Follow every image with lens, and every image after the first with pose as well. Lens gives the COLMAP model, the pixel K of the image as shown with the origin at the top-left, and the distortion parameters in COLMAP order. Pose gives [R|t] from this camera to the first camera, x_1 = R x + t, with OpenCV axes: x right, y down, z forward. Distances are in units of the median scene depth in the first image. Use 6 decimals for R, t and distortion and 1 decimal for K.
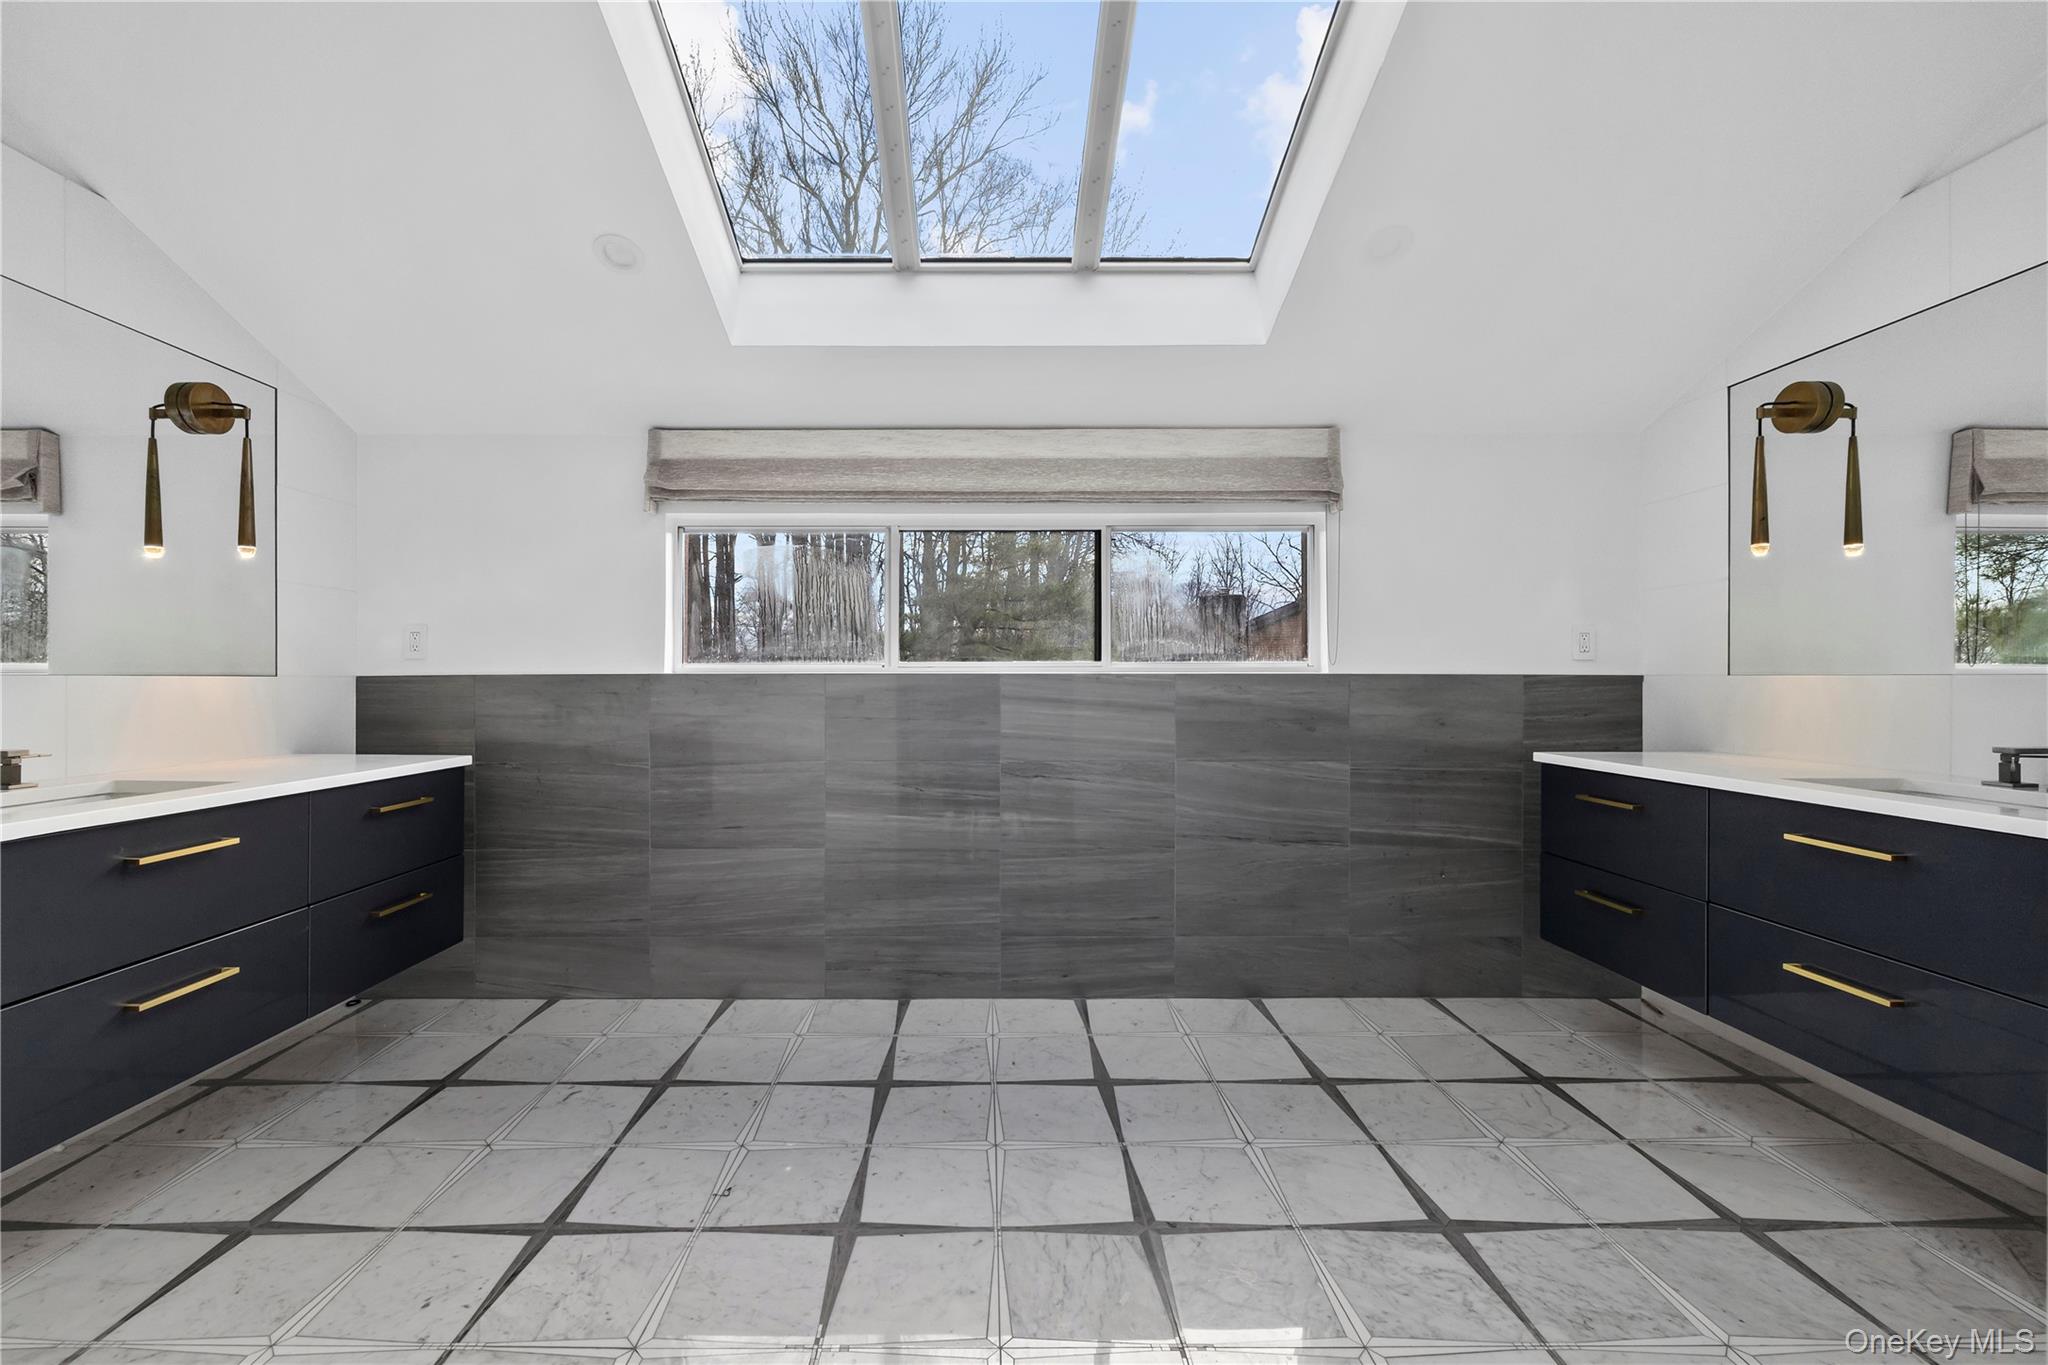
lens RADIAL K [[816.3, 0, 993.6], [0, 816.3, 684.9], [0, 0, 1]] dist [-0.004373, -0.000283]
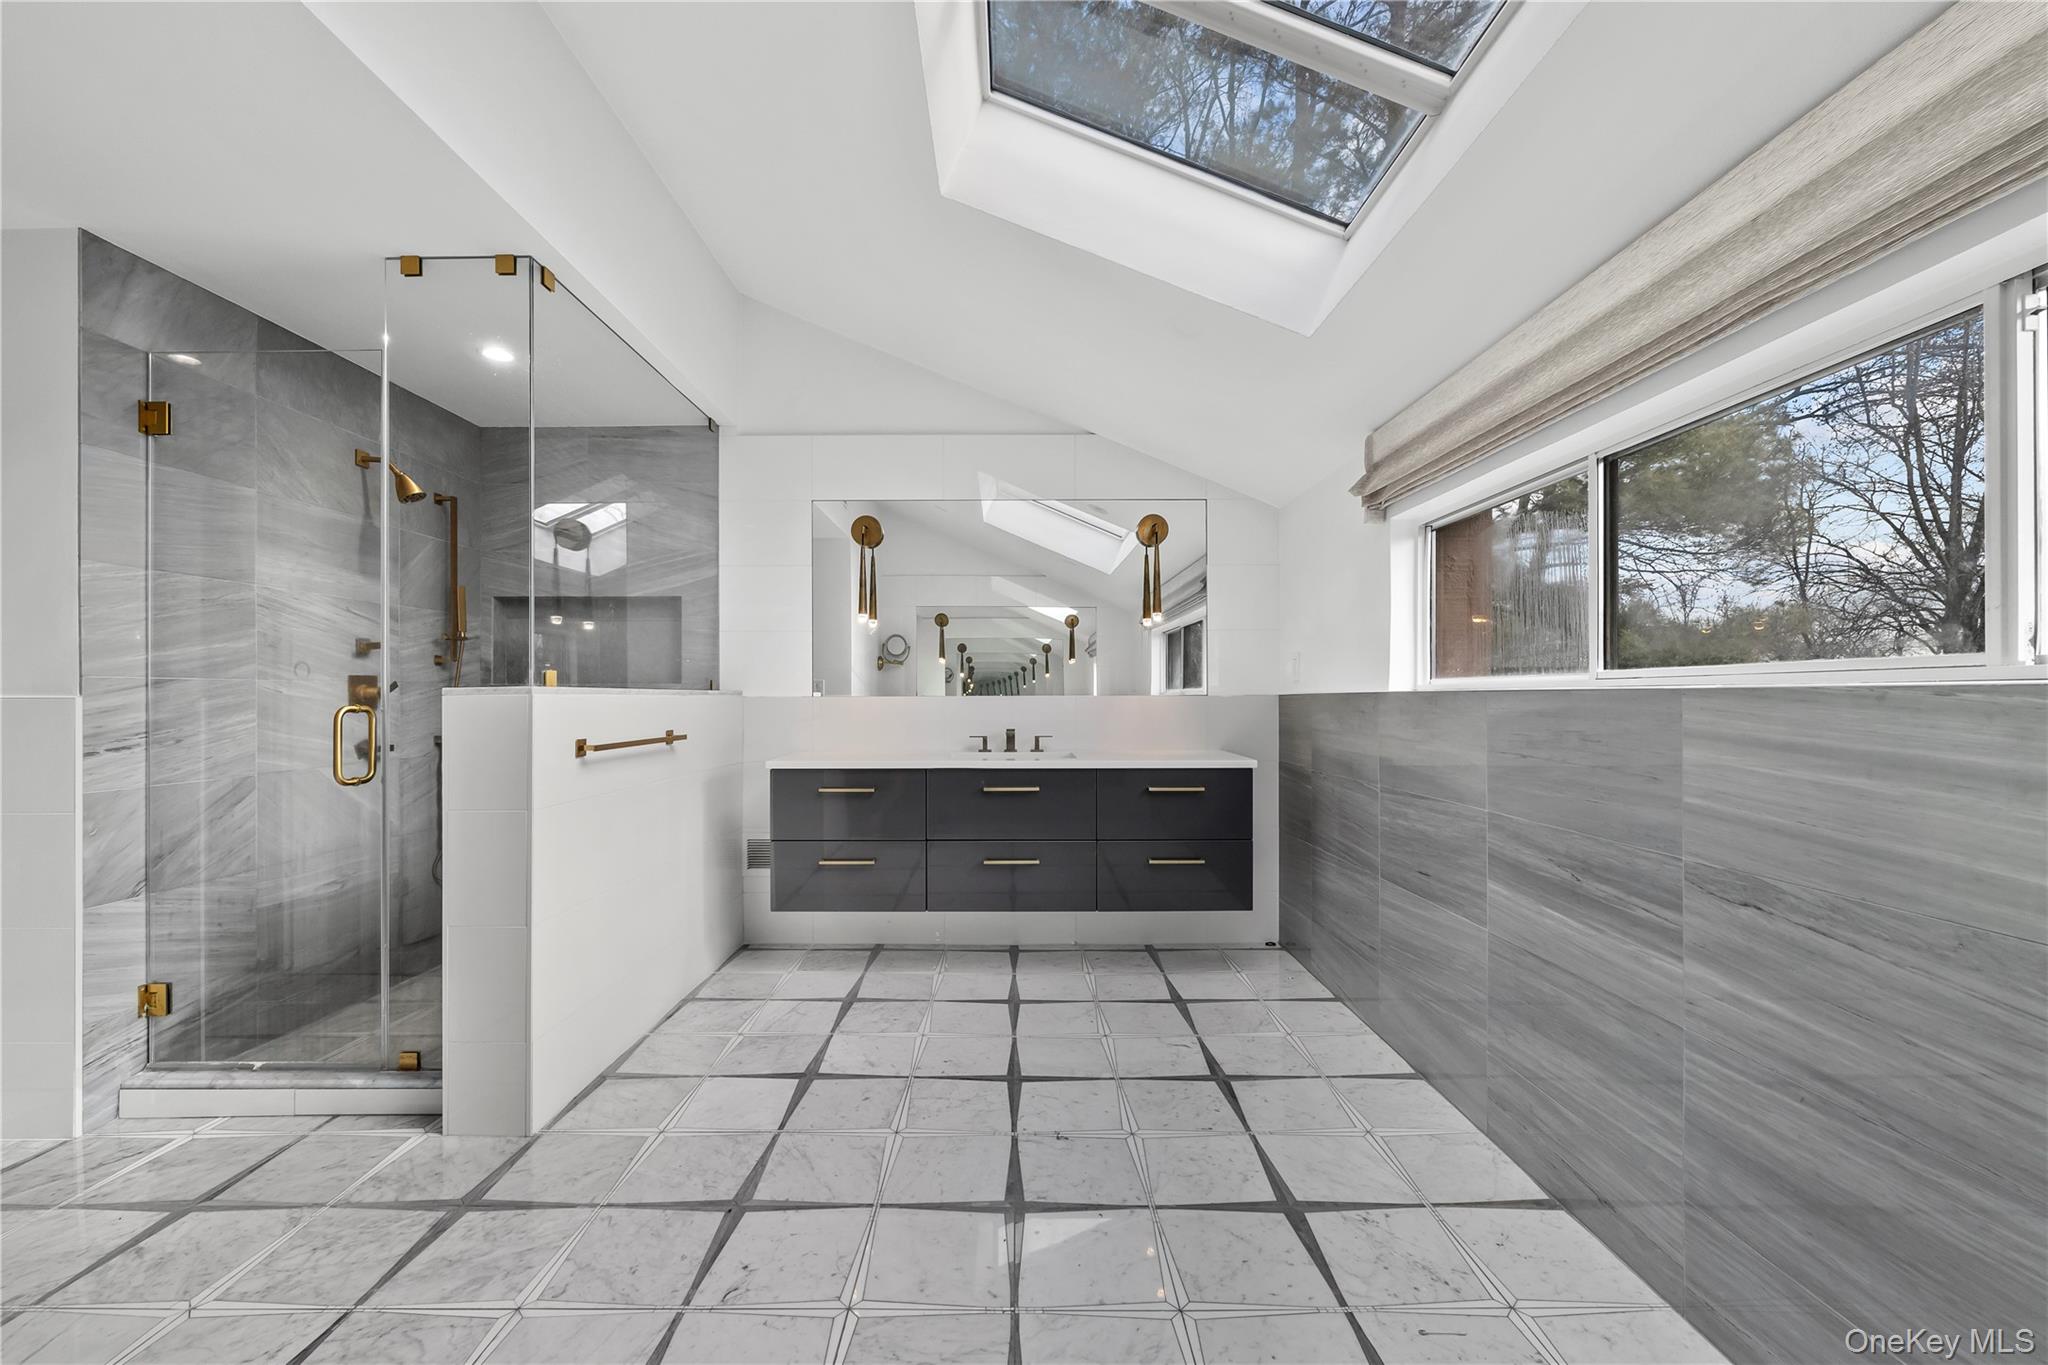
lens RADIAL K [[832.7, 0, 1022.2], [0, 832.7, 689.7], [0, 0, 1]] dist [-0.001706, -0.000400]
pose [[-0.004890, -0.006739, -0.999965, 0.540335], [0.000443, 0.999977, -0.006741, -0.009942], [0.999988, -0.000476, -0.004886, 0.582852]]
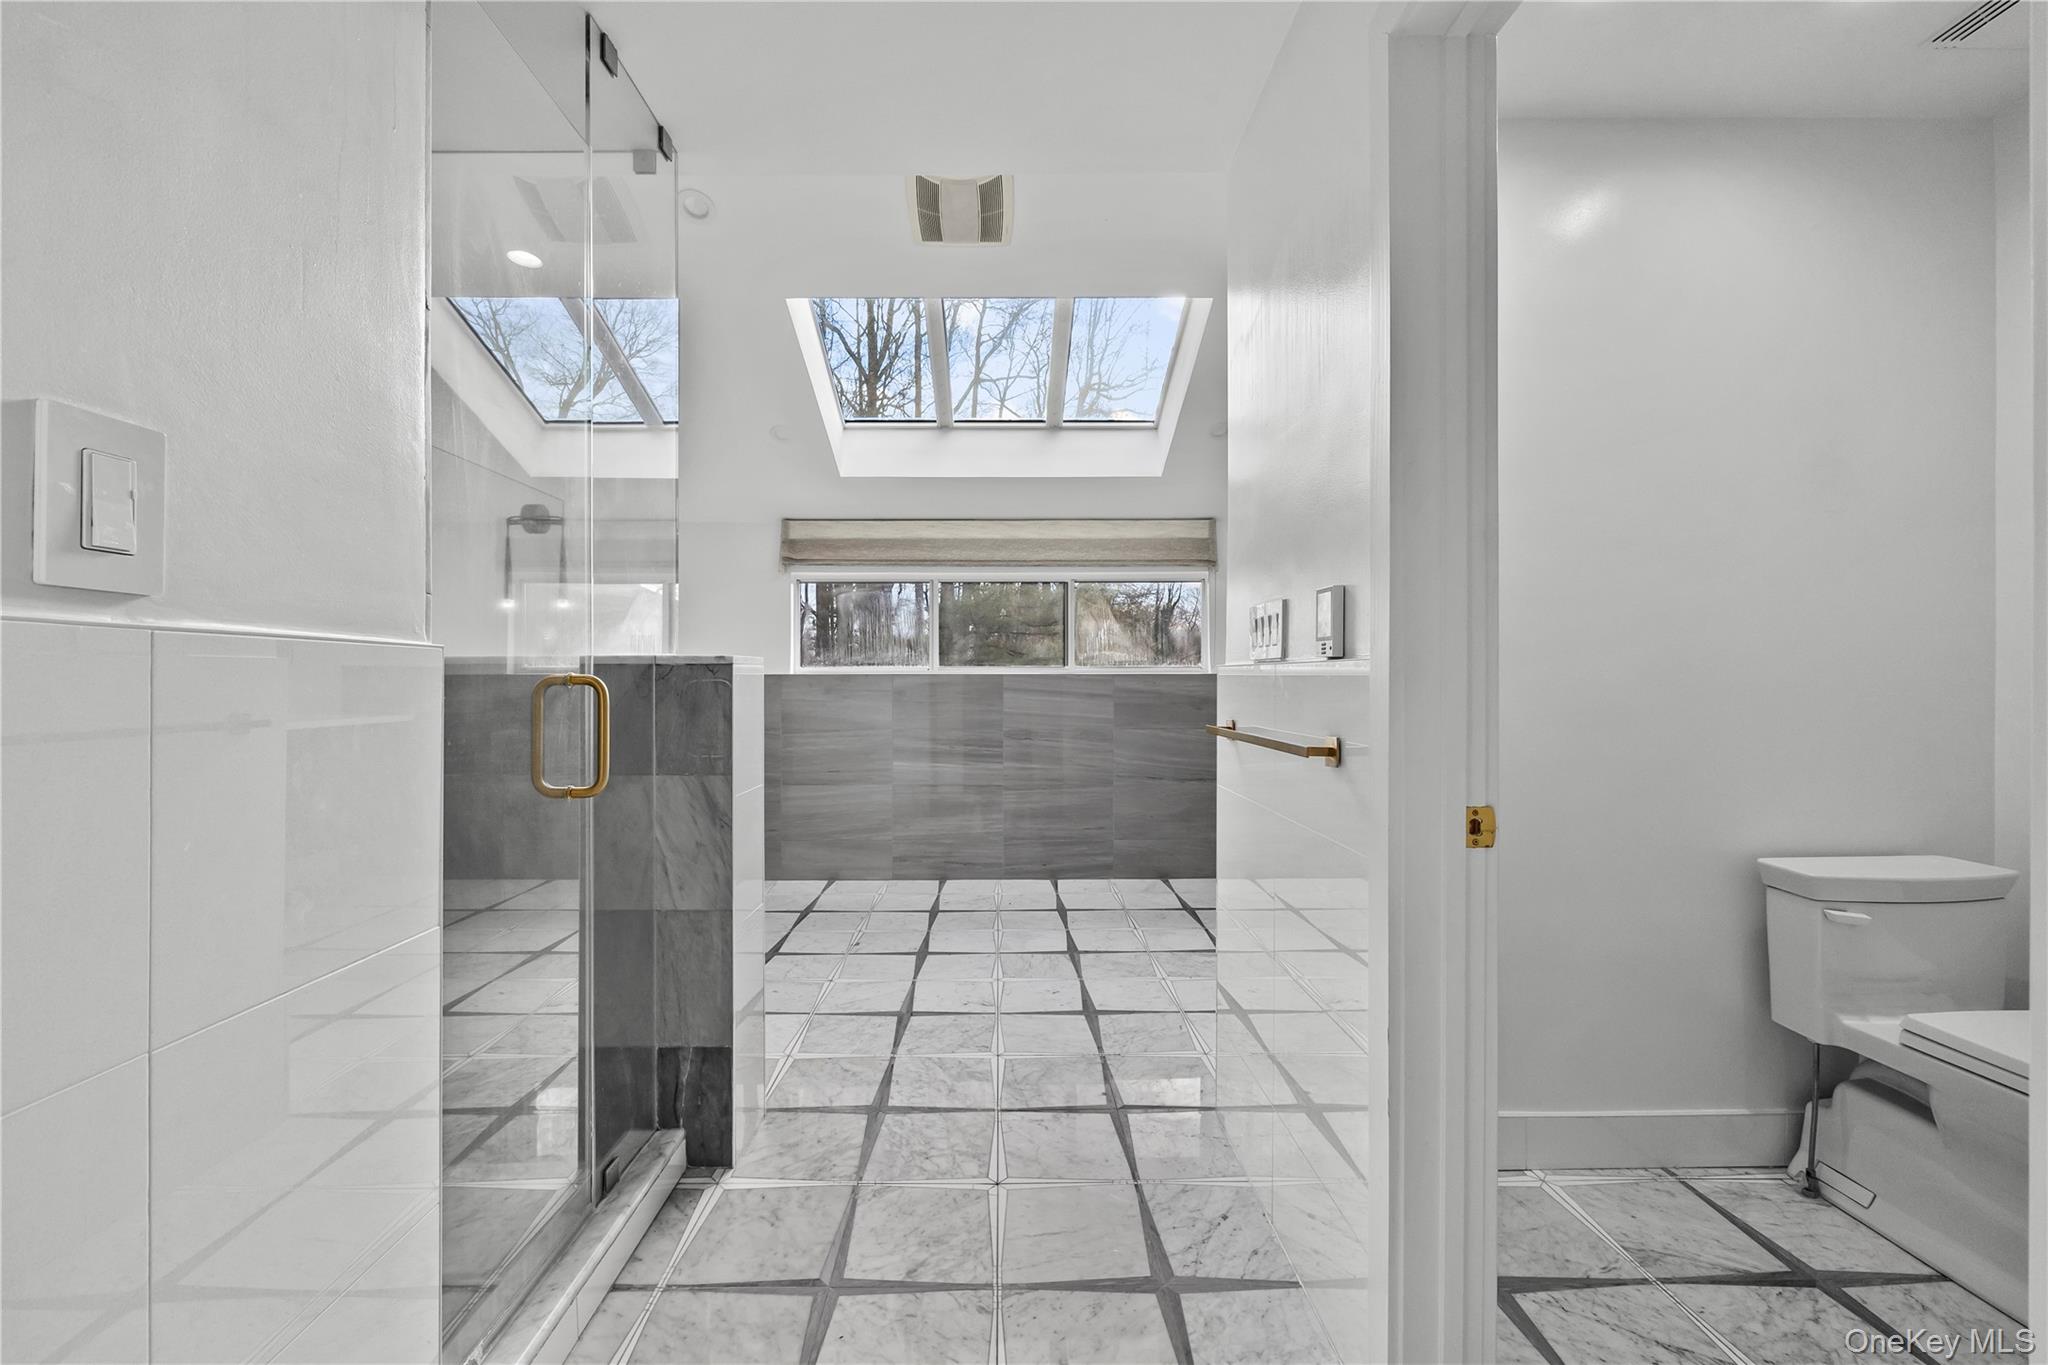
lens RADIAL K [[817.9, 0, 1024.0], [0, 817.9, 682.5], [0, 0, 1]] dist [-0.000452, -0.000087]
pose [[0.999581, -0.000613, 0.028926, 0.002672], [0.000624, 1.000000, -0.000367, 0.003450], [-0.028925, 0.000385, 0.999582, -0.592064]]
